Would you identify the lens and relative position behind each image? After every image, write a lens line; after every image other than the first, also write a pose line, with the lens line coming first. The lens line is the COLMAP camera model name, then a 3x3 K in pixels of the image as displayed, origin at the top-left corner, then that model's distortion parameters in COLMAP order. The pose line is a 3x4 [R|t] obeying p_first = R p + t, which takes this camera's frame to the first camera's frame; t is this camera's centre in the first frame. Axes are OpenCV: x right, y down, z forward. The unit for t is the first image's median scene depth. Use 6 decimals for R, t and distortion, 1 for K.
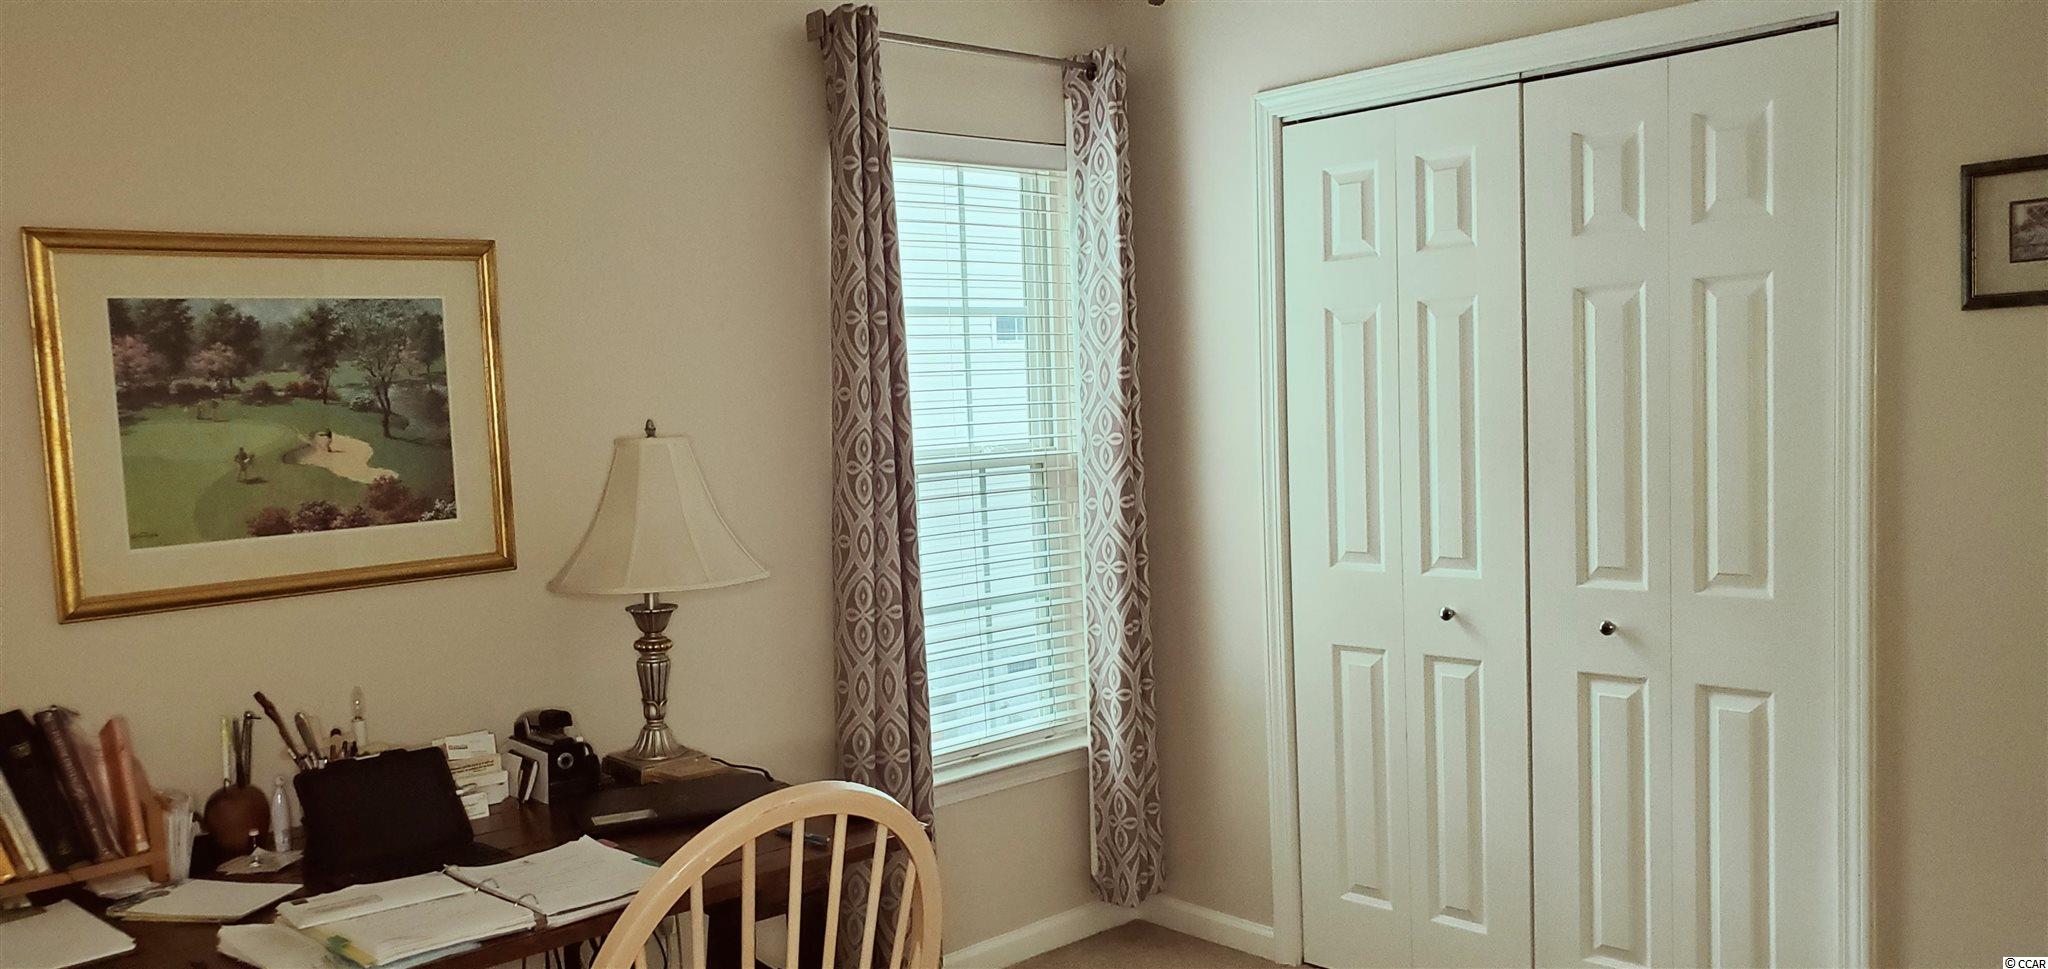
lens RADIAL K [[1580.8, 0, 1024.0], [0, 1580.8, 484.5], [0, 0, 1]] dist [0.024501, 0.001031]
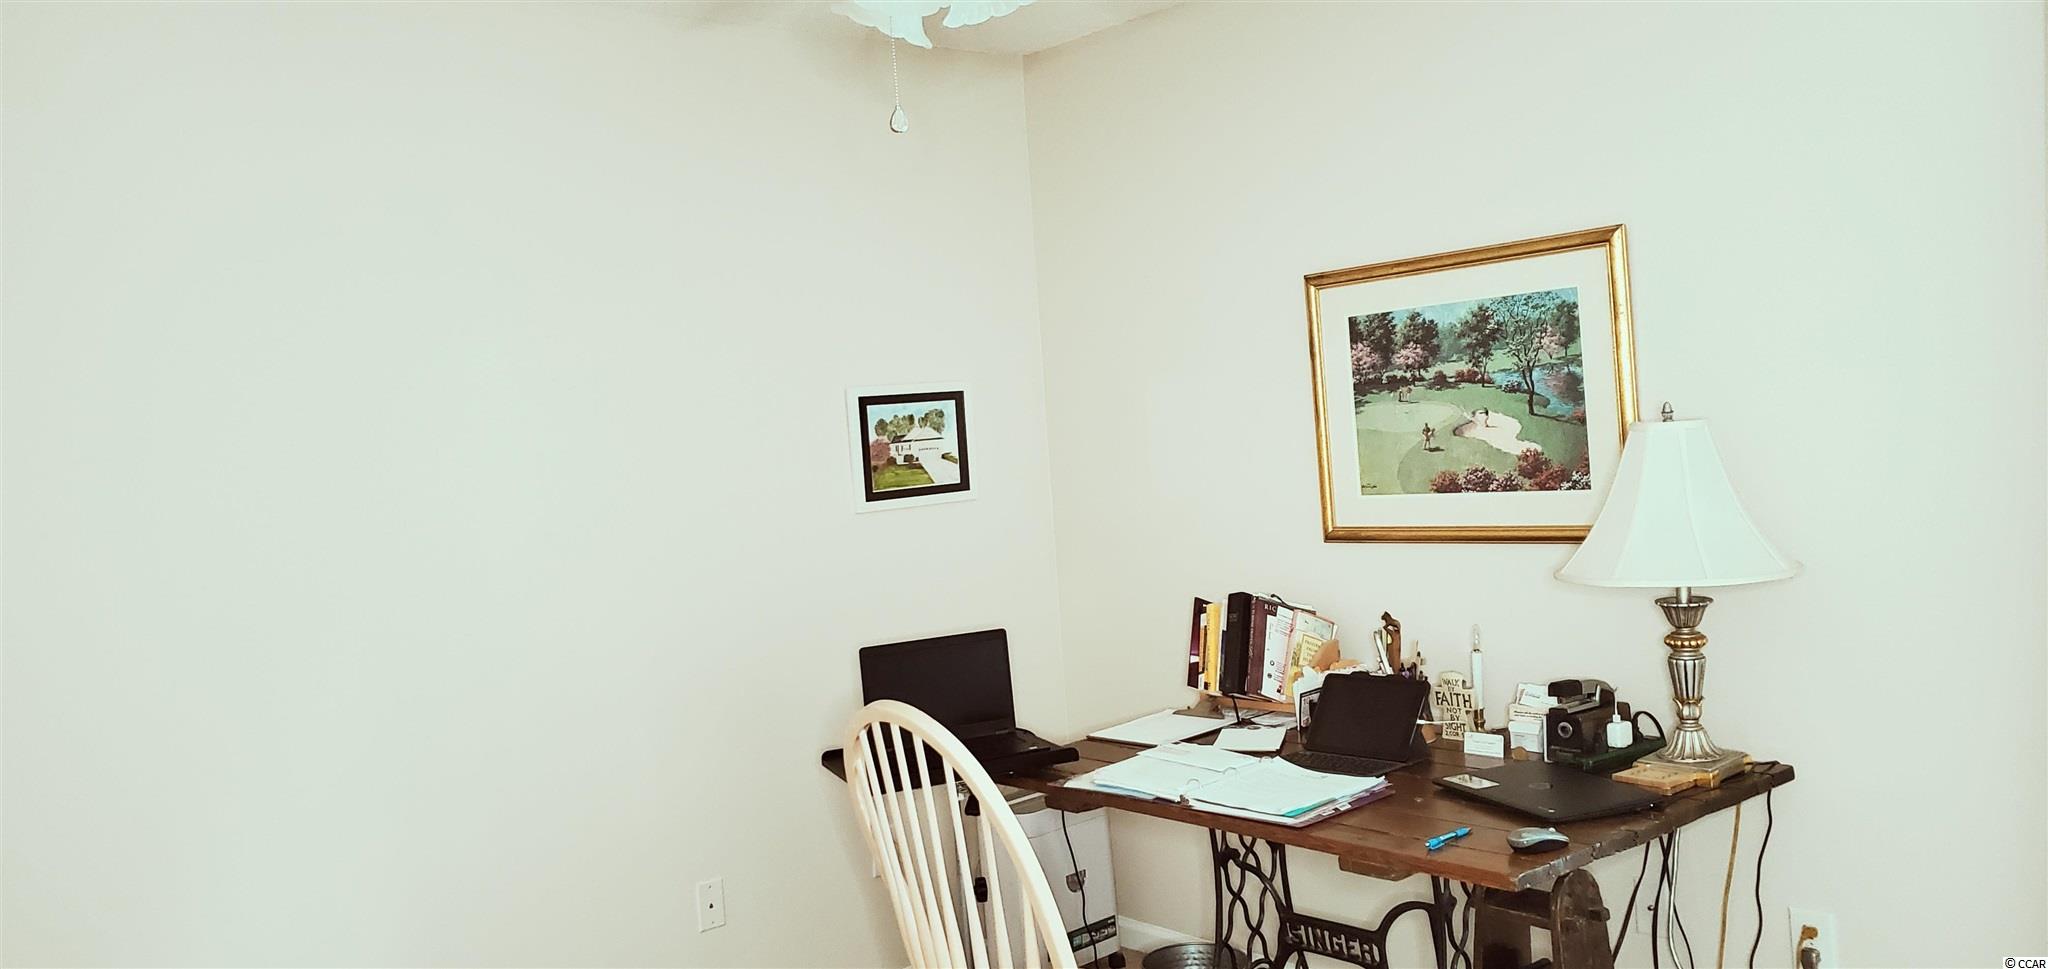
lens RADIAL K [[1580.8, 0, 1024.0], [0, 1580.8, 484.5], [0, 0, 1]] dist [0.024501, 0.001031]
pose [[-0.033087, 0.081835, -0.996097, 0.769923], [0.011560, 0.996607, 0.081493, -0.079158], [0.999386, -0.008819, -0.033921, 0.695425]]
